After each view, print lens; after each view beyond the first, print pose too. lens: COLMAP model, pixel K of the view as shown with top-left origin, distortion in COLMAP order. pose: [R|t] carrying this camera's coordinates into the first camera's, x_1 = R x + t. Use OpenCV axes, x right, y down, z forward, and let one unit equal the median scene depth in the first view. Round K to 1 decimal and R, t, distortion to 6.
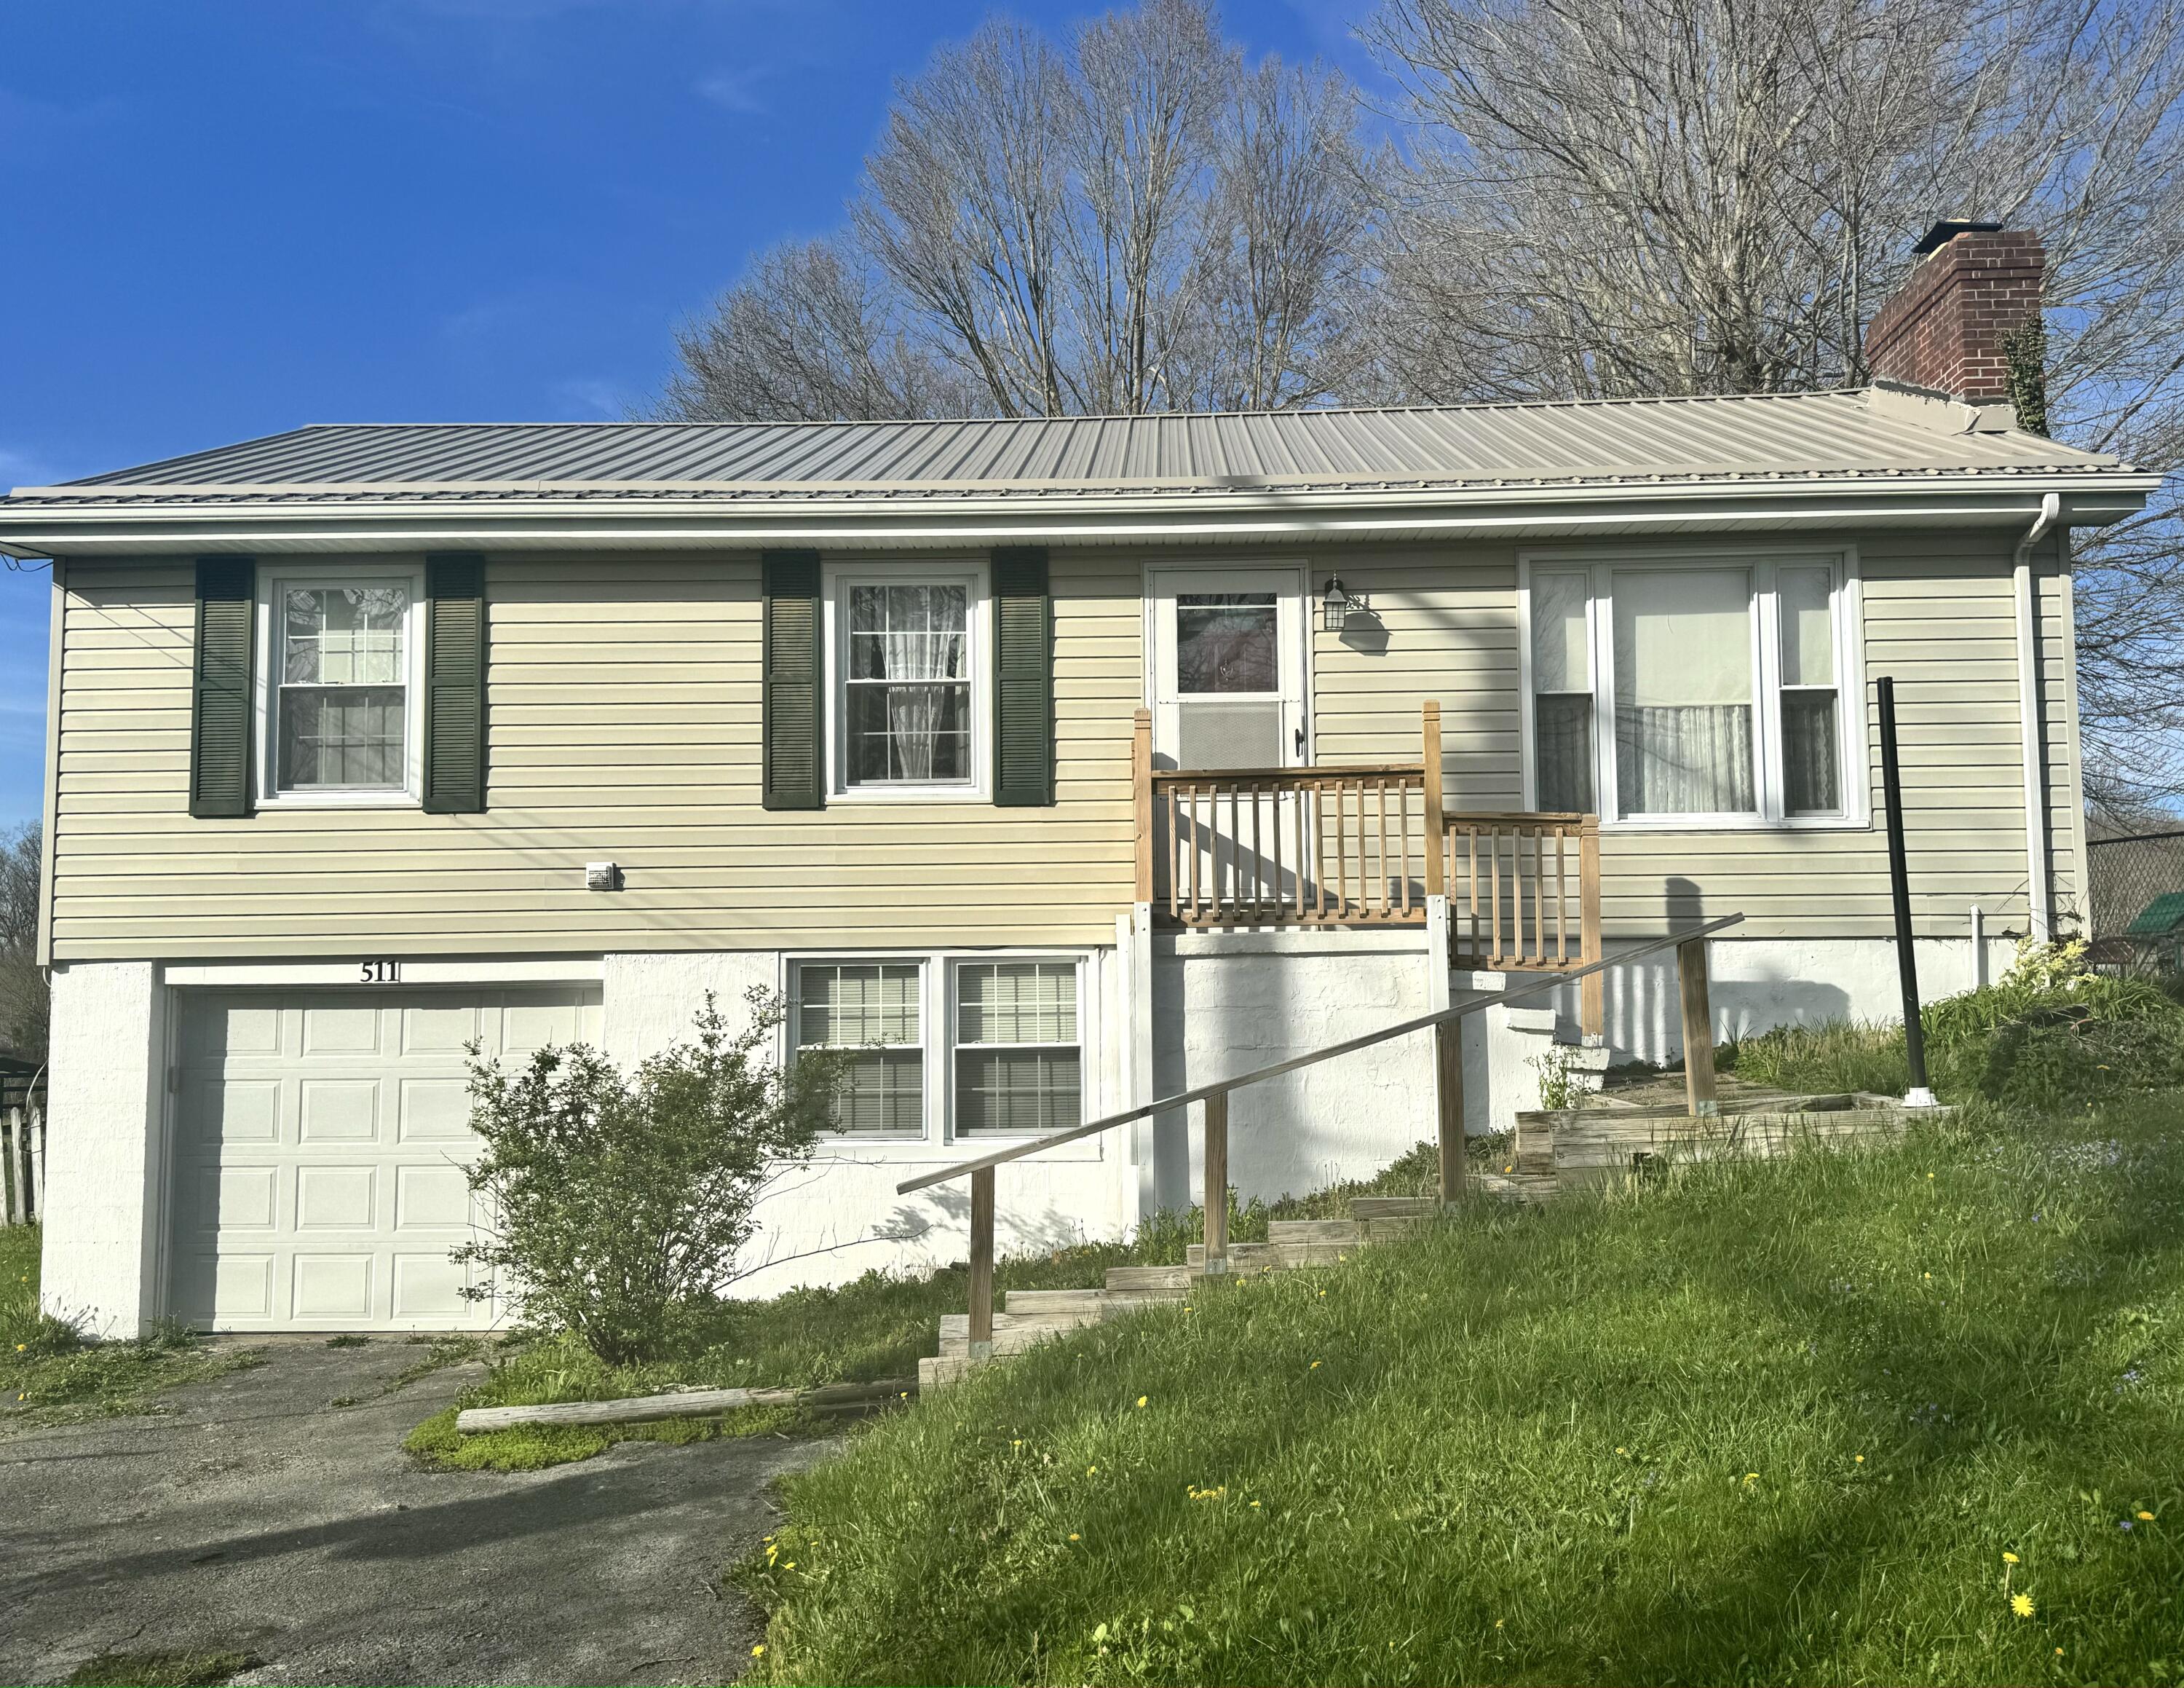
lens RADIAL K [[1881.0, 0, 1092.0], [0, 1881.0, 844.0], [0, 0, 1]] dist [0.126566, -0.297618]
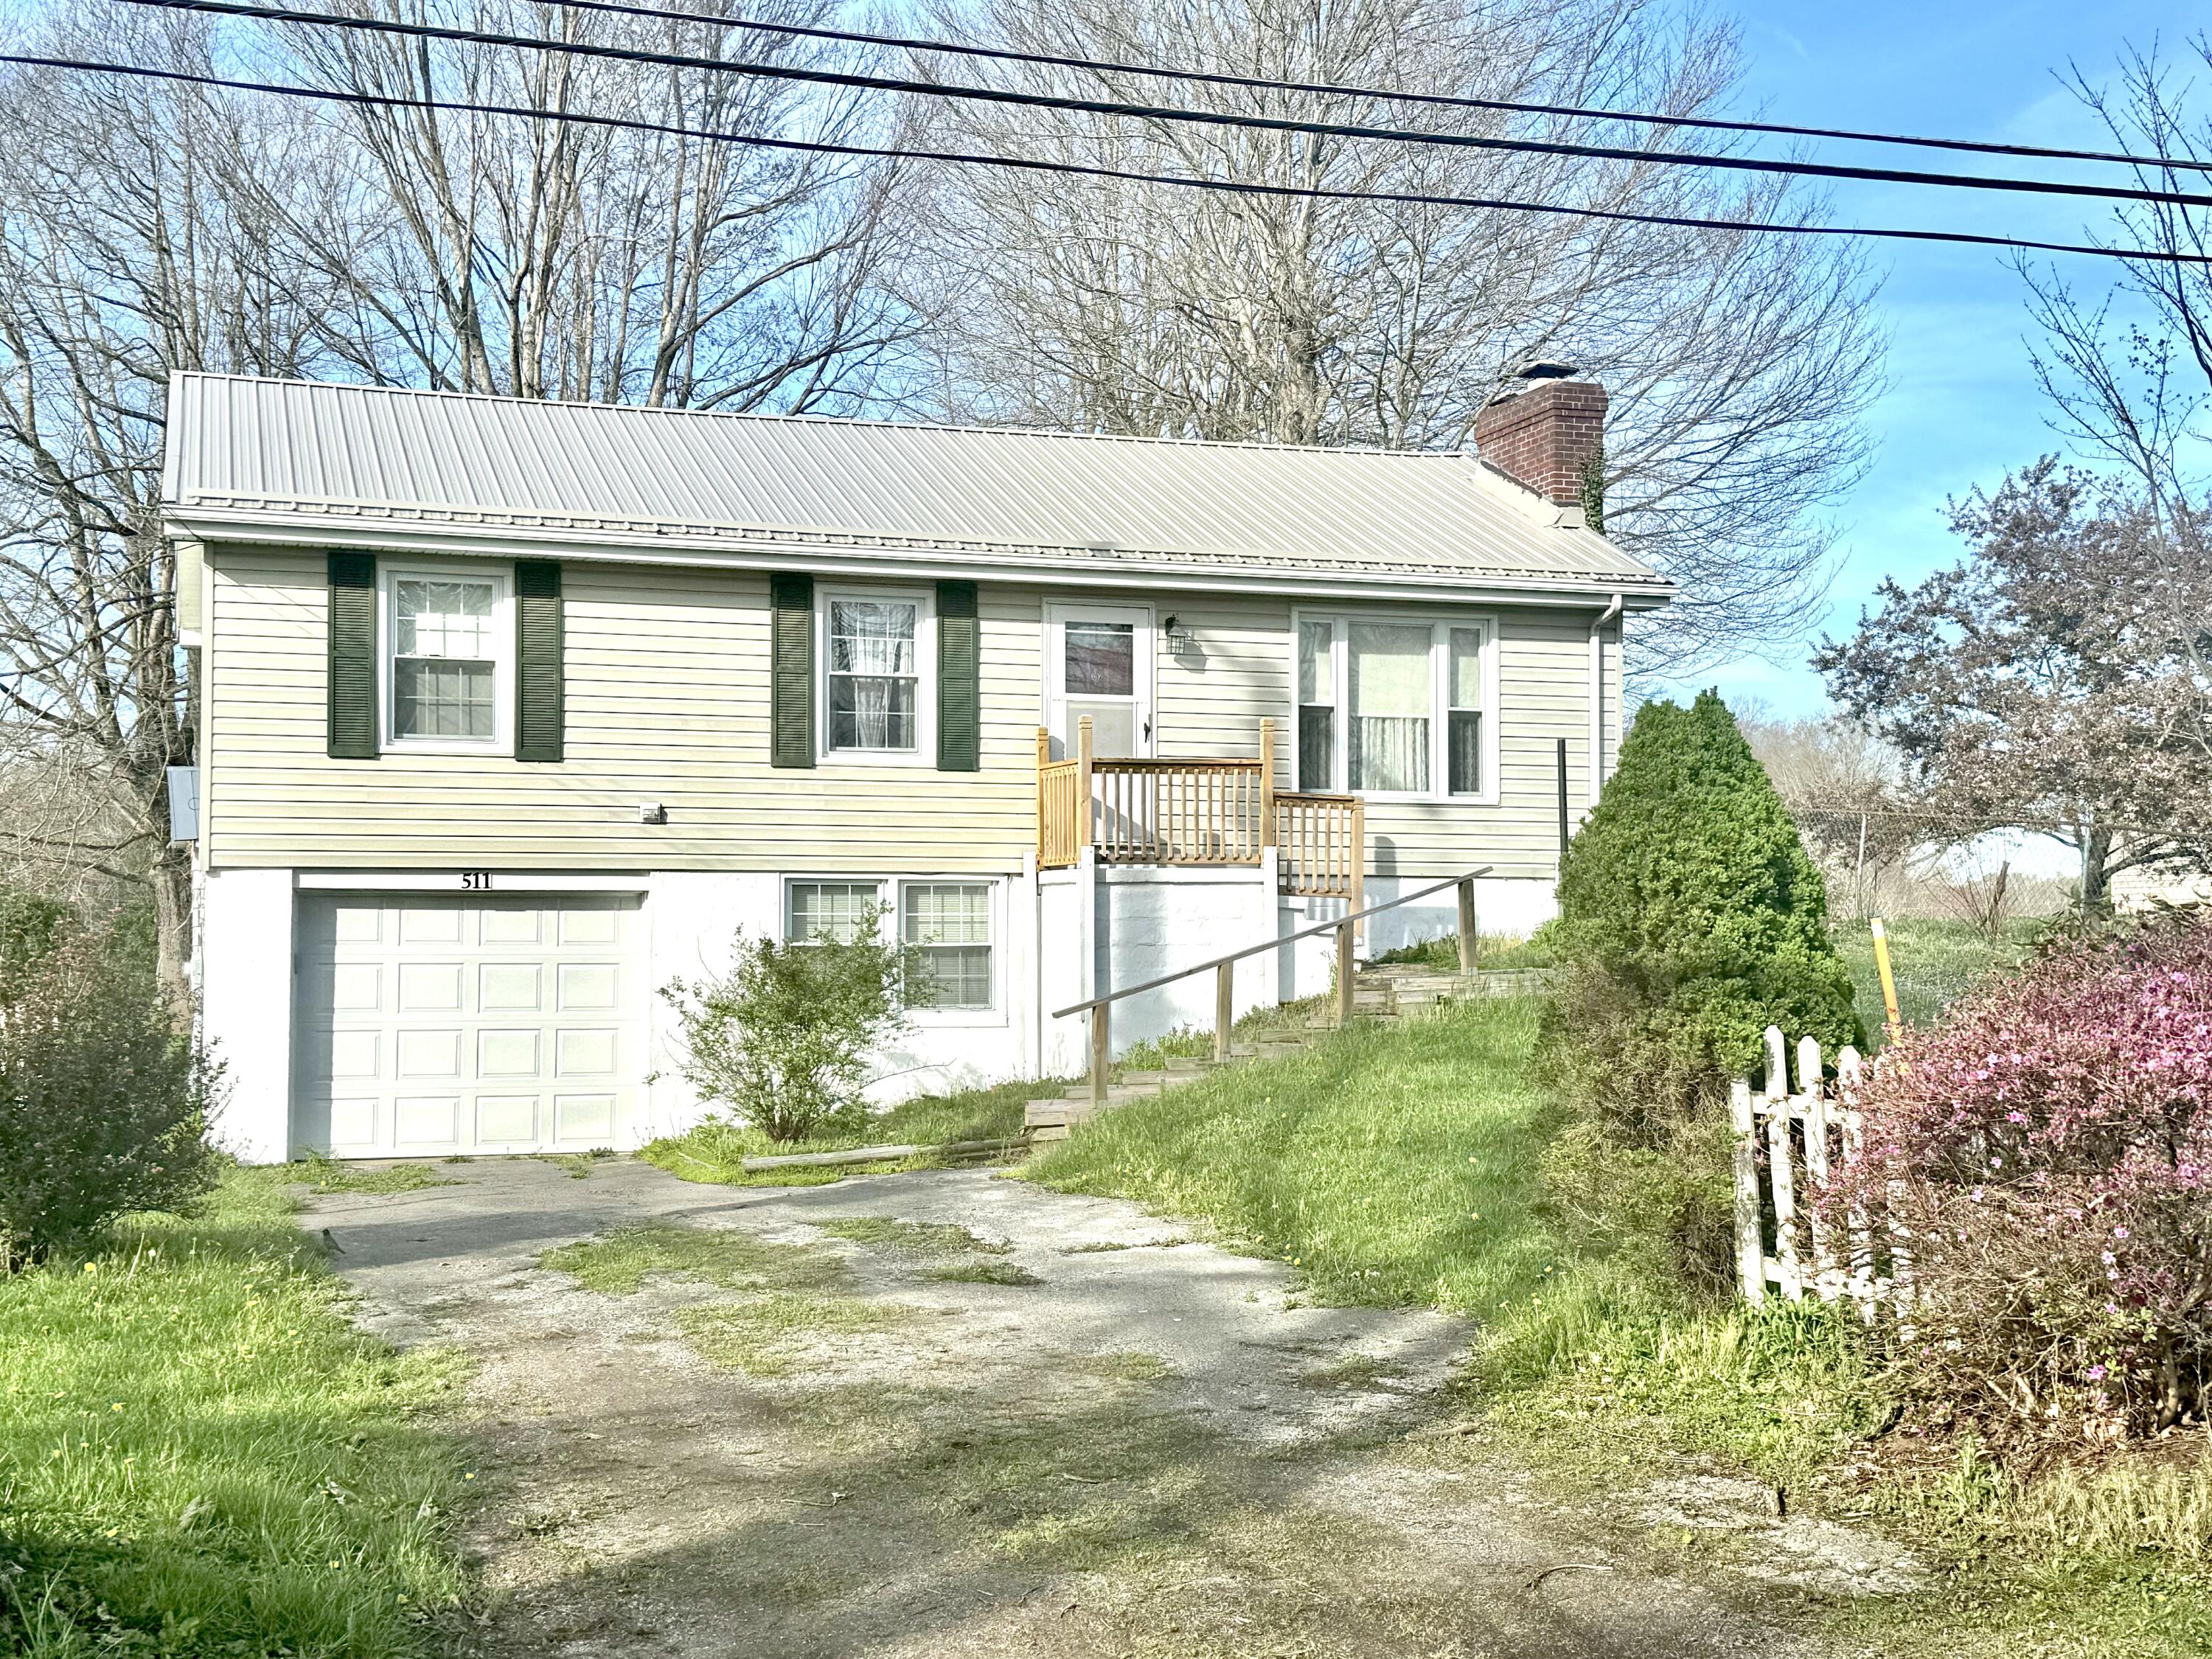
lens RADIAL K [[2779.6, 0, 1106.0], [0, 2779.6, 829.5], [0, 0, 1]] dist [0.001063, 0.004686]
pose [[0.936093, 0.026199, 0.350776, -0.640159], [-0.040964, 0.998557, 0.034736, -0.052002], [-0.349360, -0.046885, 0.935815, -0.930602]]
